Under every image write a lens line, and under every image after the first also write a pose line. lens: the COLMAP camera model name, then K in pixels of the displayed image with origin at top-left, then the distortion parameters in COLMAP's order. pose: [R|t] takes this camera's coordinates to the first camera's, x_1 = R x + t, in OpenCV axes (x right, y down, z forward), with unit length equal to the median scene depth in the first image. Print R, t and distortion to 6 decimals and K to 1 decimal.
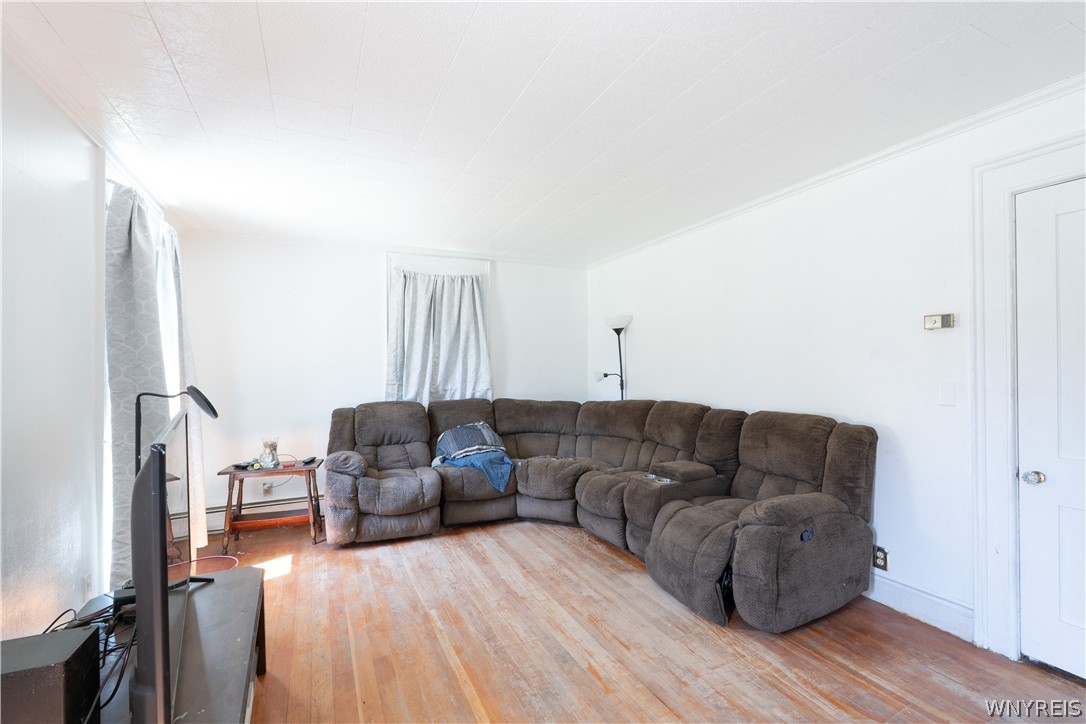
lens RADIAL K [[477.4, 0, 545.8], [0, 477.4, 363.2], [0, 0, 1]] dist [-0.000983, -0.001138]
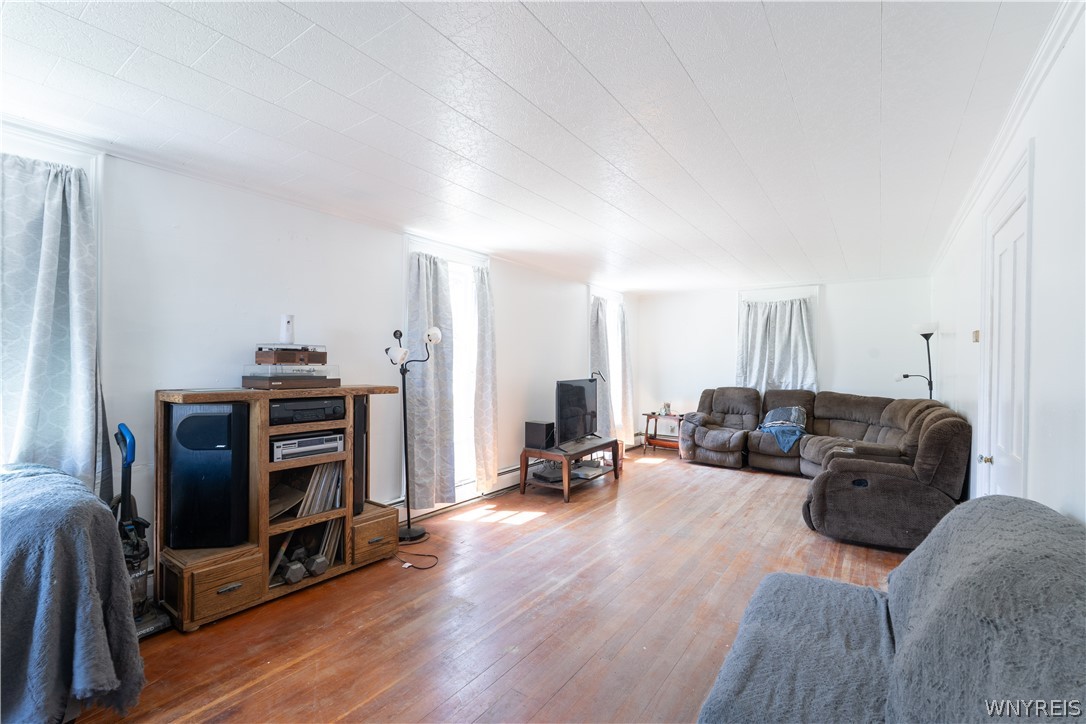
lens RADIAL K [[477.4, 0, 543.7], [0, 477.4, 363.2], [0, 0, 1]] dist [-0.000983, -0.001138]
pose [[0.487086, 0.016075, -0.873206, 0.767654], [-0.009242, 0.999869, 0.013251, -0.013830], [0.873305, 0.001616, 0.487171, -0.332451]]
